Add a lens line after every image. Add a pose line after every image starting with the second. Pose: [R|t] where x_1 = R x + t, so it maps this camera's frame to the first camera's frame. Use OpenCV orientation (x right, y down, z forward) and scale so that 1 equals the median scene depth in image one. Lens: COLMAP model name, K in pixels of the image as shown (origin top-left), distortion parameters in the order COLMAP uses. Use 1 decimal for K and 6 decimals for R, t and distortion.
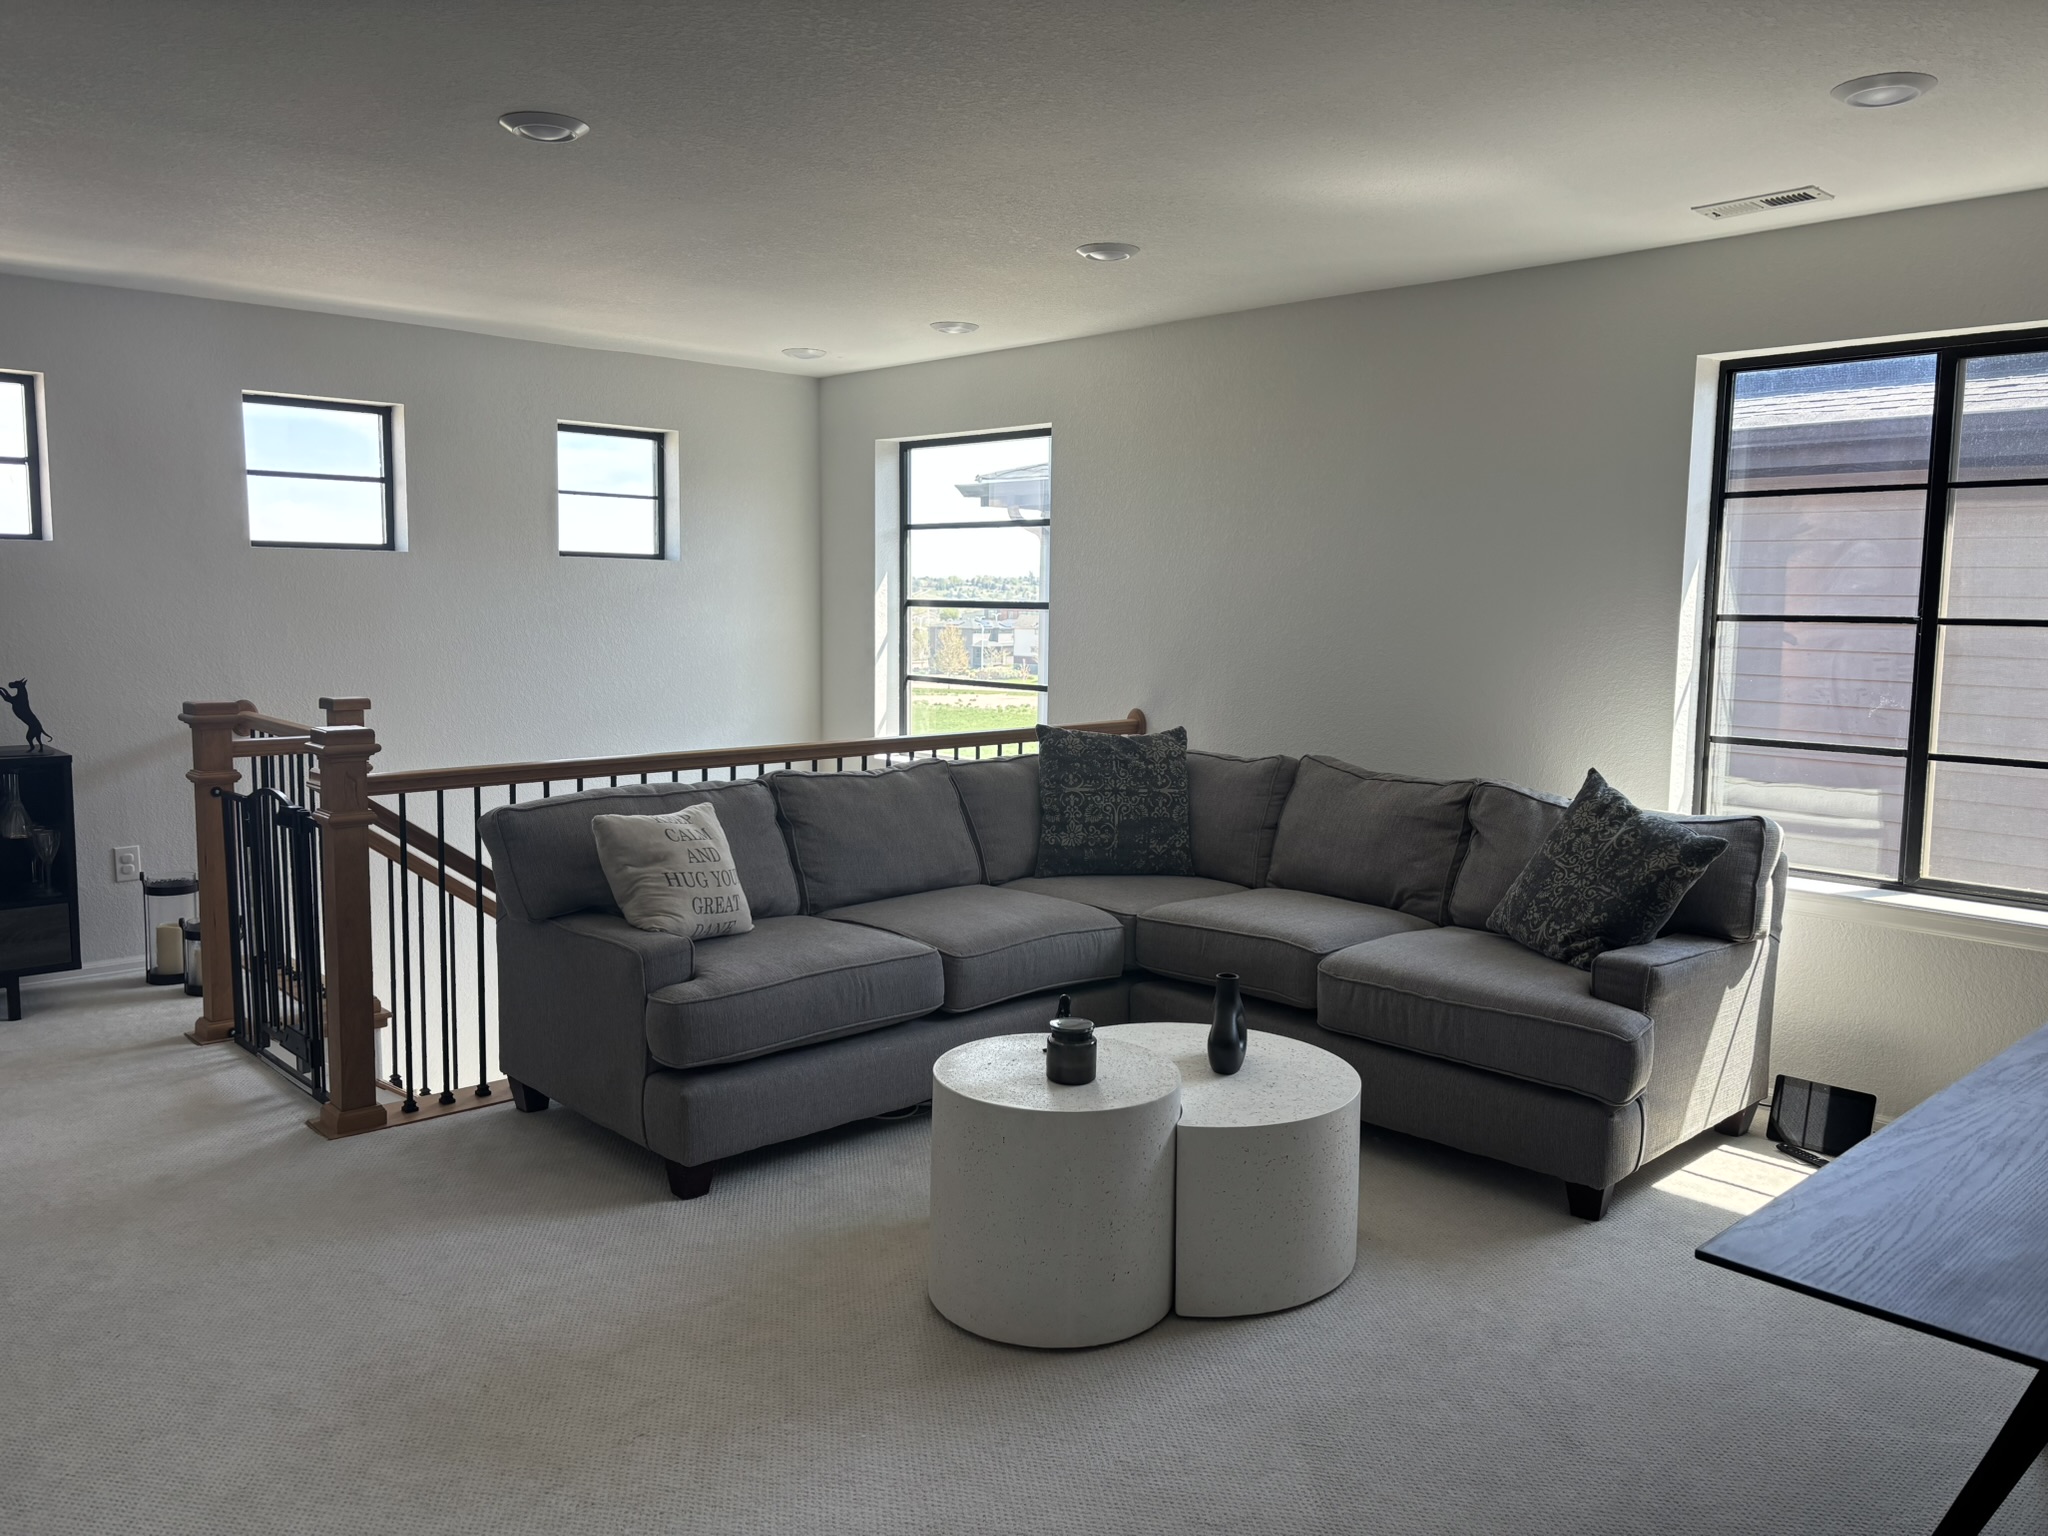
lens RADIAL K [[1551.2, 0, 1024.0], [0, 1551.2, 768.0], [0, 0, 1]] dist [0.001037, -0.001387]
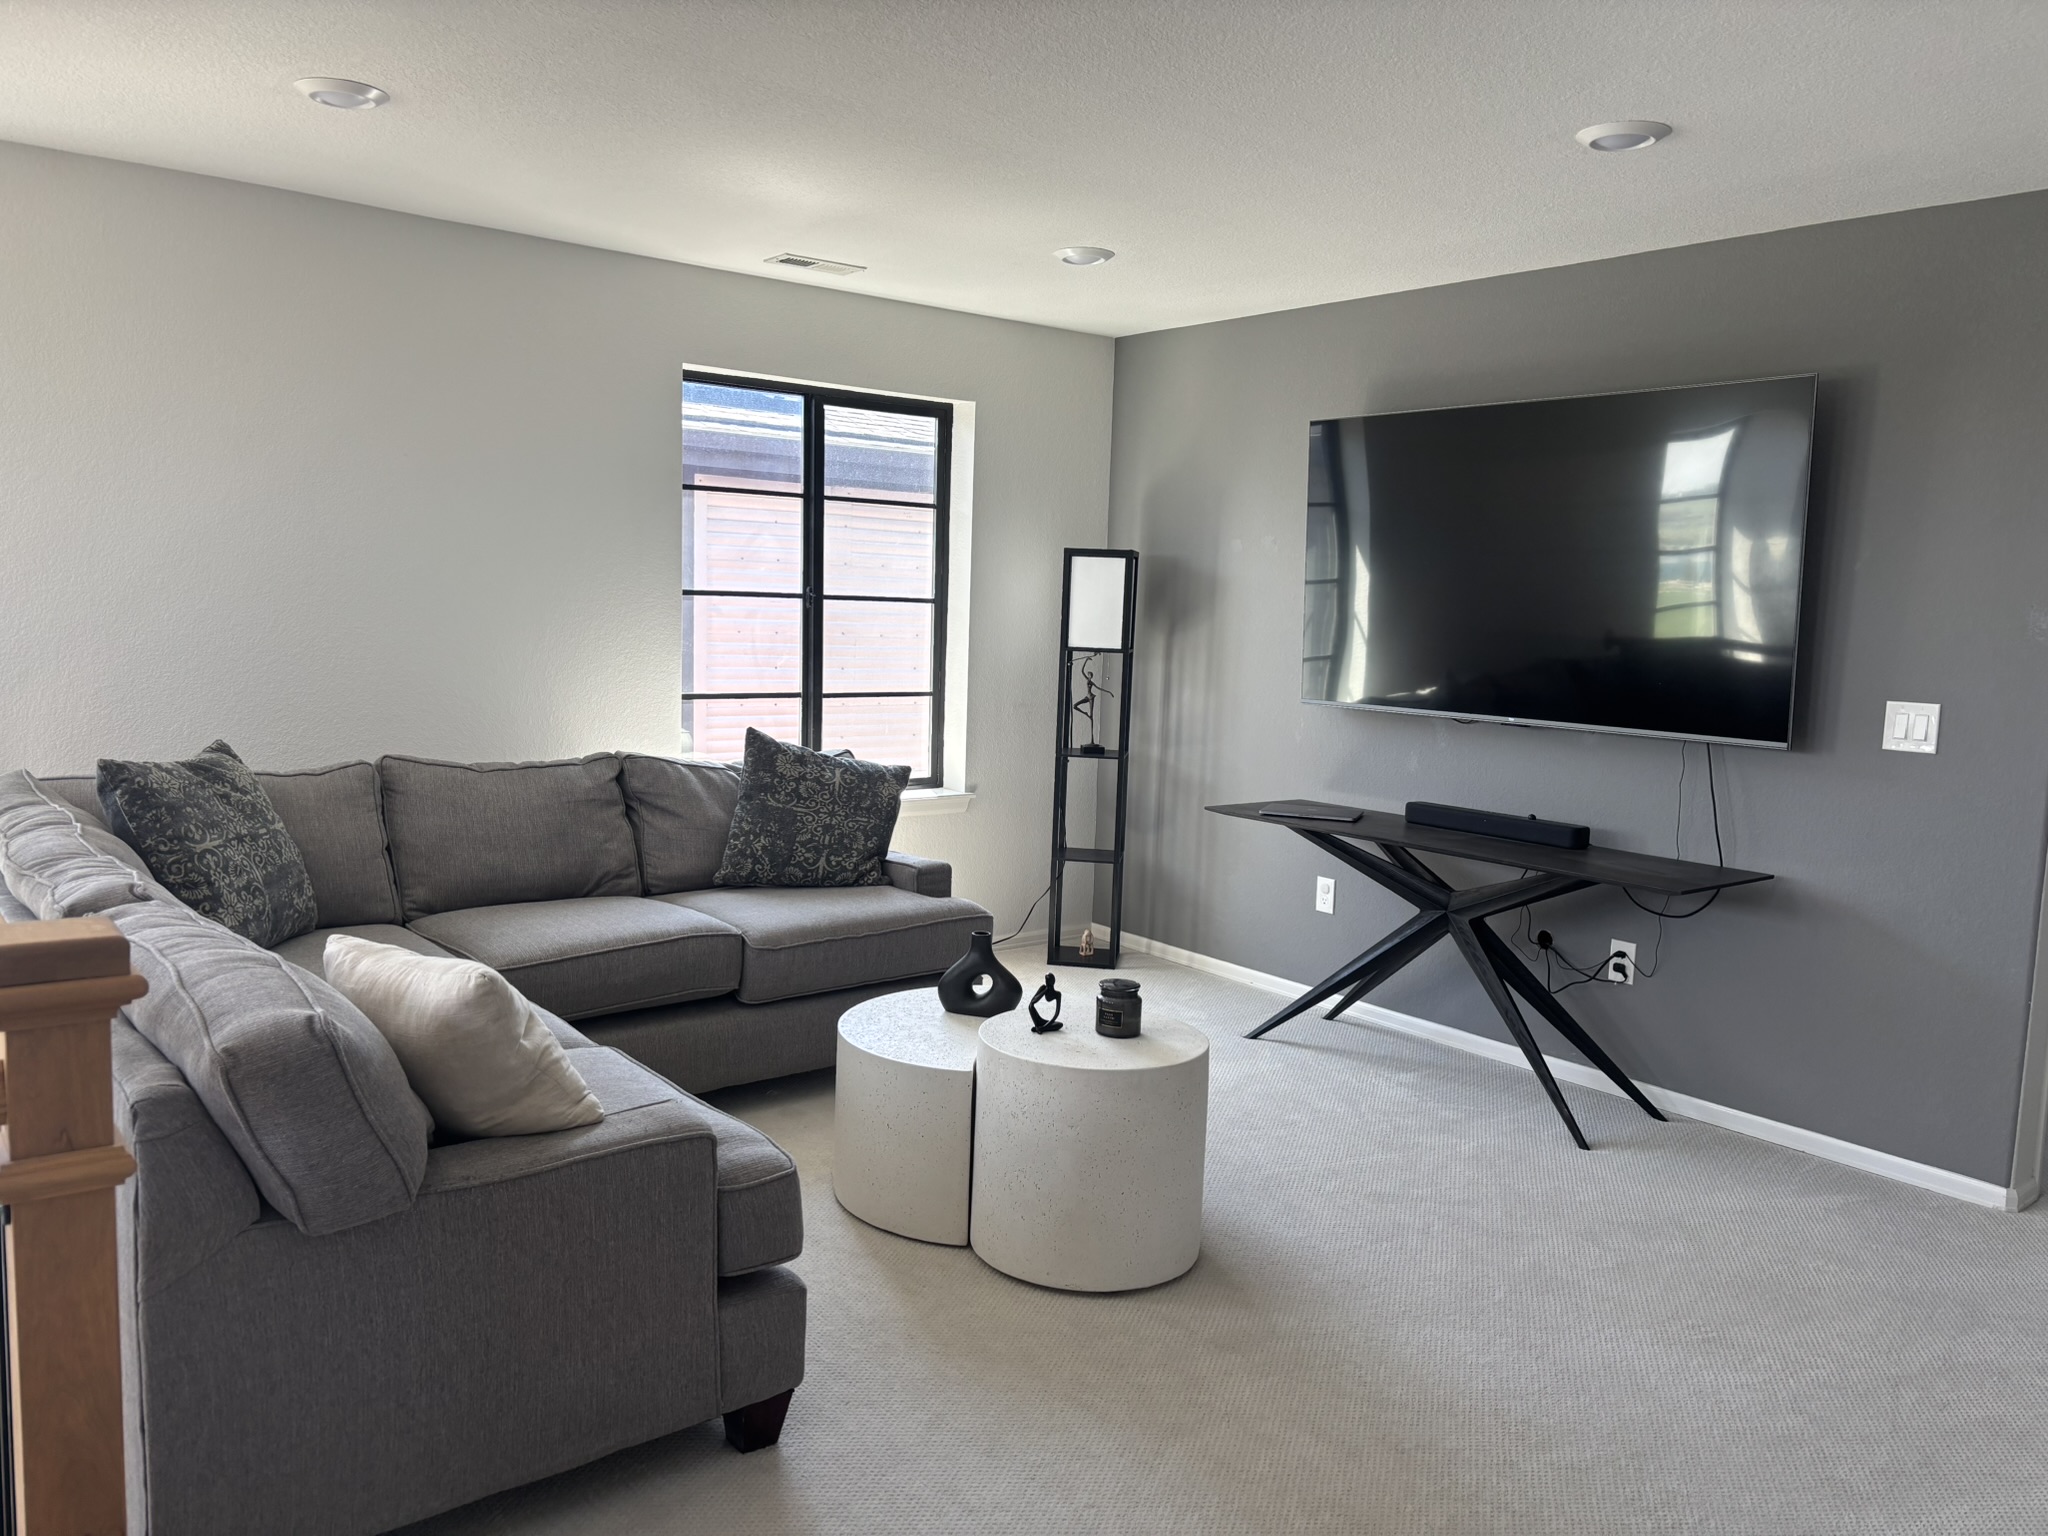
lens RADIAL K [[1494.2, 0, 1024.0], [0, 1494.2, 768.0], [0, 0, 1]] dist [0.091204, -0.000307]
pose [[0.076189, -0.121620, 0.989648, -0.722222], [0.082513, 0.989898, 0.115298, -0.081208], [-0.993673, 0.072875, 0.085455, 0.711837]]
